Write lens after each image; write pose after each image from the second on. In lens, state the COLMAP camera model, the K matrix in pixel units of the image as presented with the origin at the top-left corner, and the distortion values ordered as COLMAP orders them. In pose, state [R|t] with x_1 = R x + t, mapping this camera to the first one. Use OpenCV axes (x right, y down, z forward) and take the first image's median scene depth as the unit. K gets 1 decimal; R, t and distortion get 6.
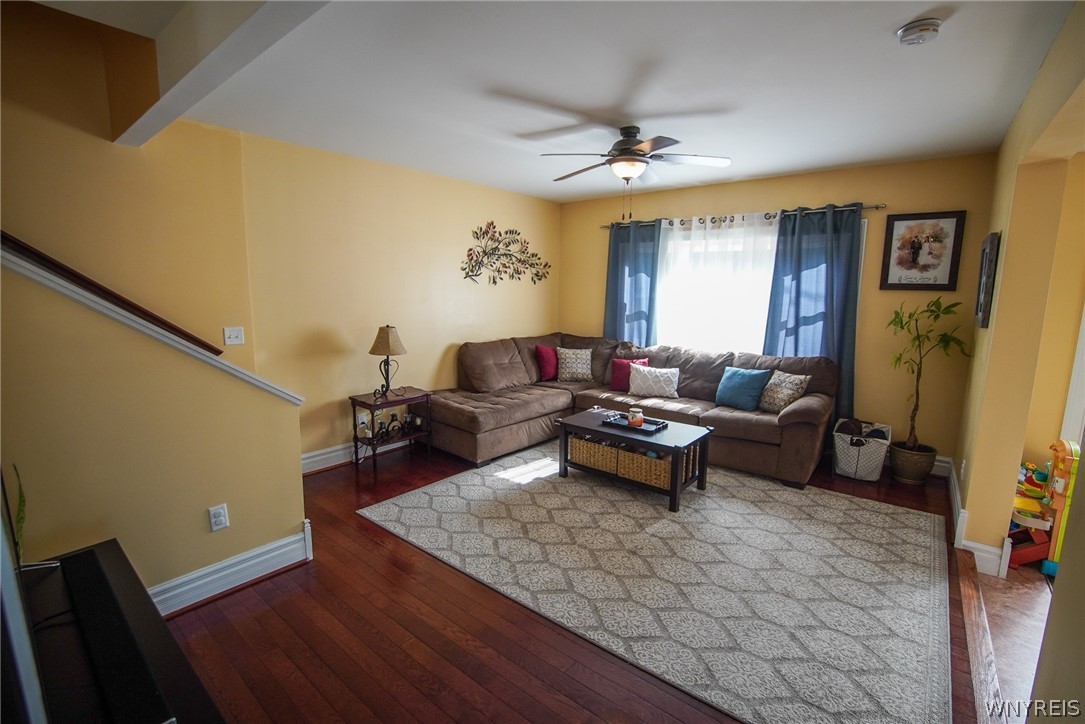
lens RADIAL K [[484.4, 0, 539.7], [0, 484.4, 362.9], [0, 0, 1]] dist [-0.036012, 0.000442]
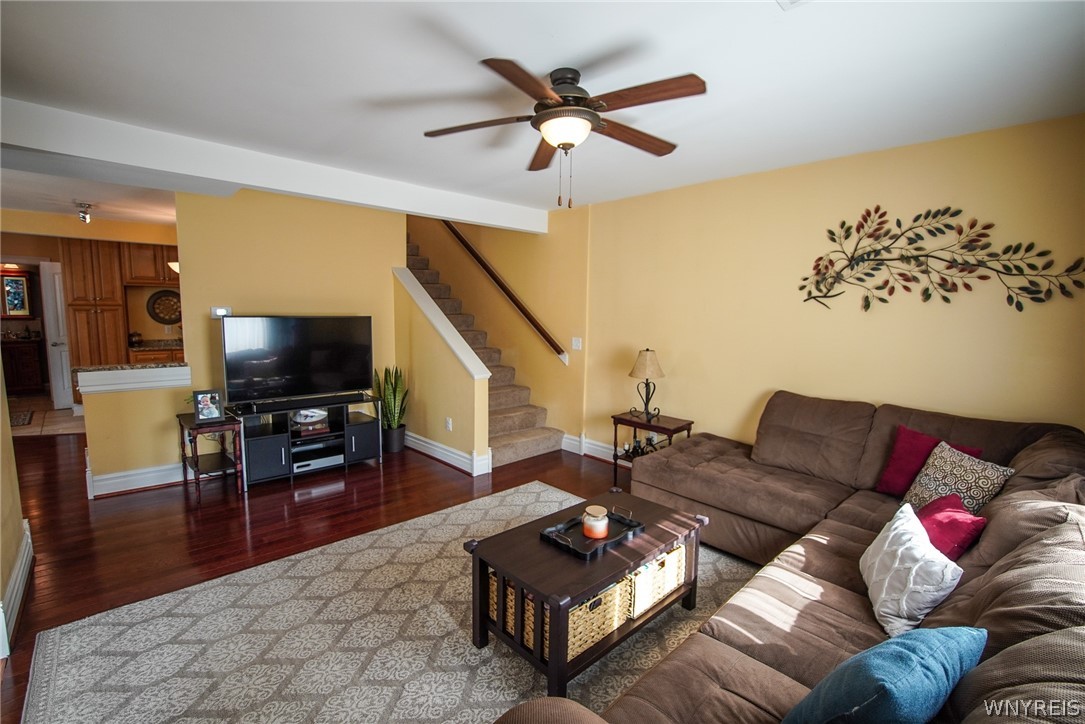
lens RADIAL K [[484.4, 0, 539.7], [0, 484.4, 362.9], [0, 0, 1]] dist [-0.036012, 0.000442]
pose [[-0.120600, 0.092141, -0.988416, 0.710708], [-0.171189, 0.978836, 0.112136, -0.122662], [0.977829, 0.182730, -0.102274, 0.875849]]
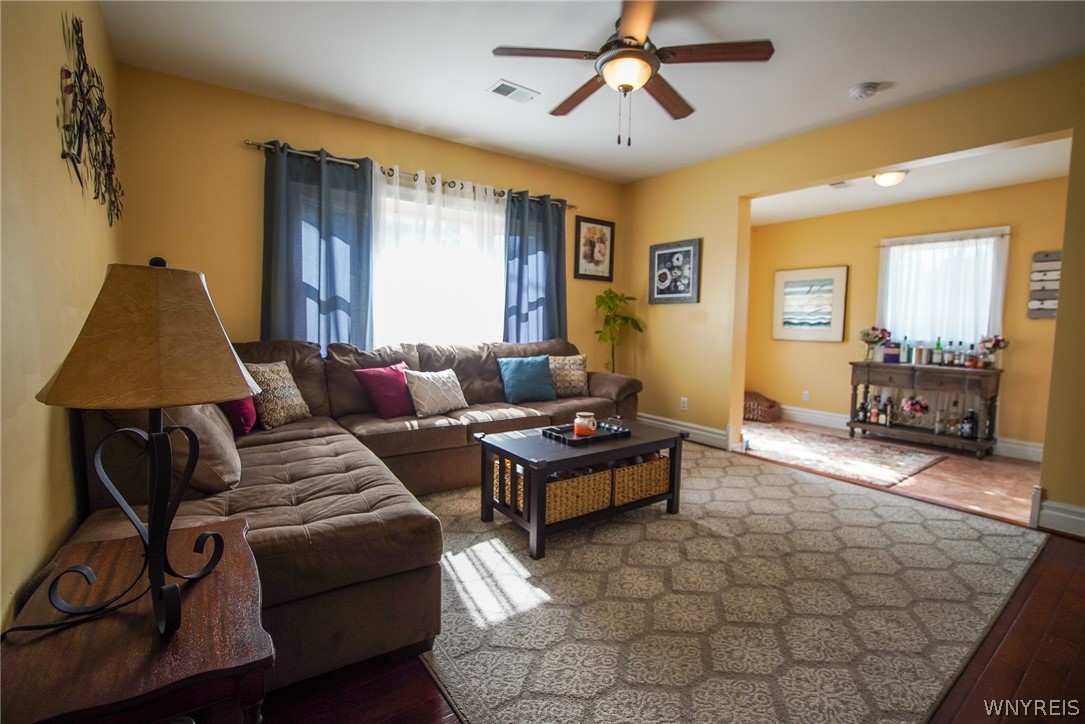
lens RADIAL K [[484.4, 0, 539.7], [0, 484.4, 362.9], [0, 0, 1]] dist [-0.036012, 0.000442]
pose [[0.260777, -0.086805, 0.961489, -0.466513], [0.134249, 0.989533, 0.052926, -0.023793], [-0.956019, 0.115277, 0.269701, 0.785444]]
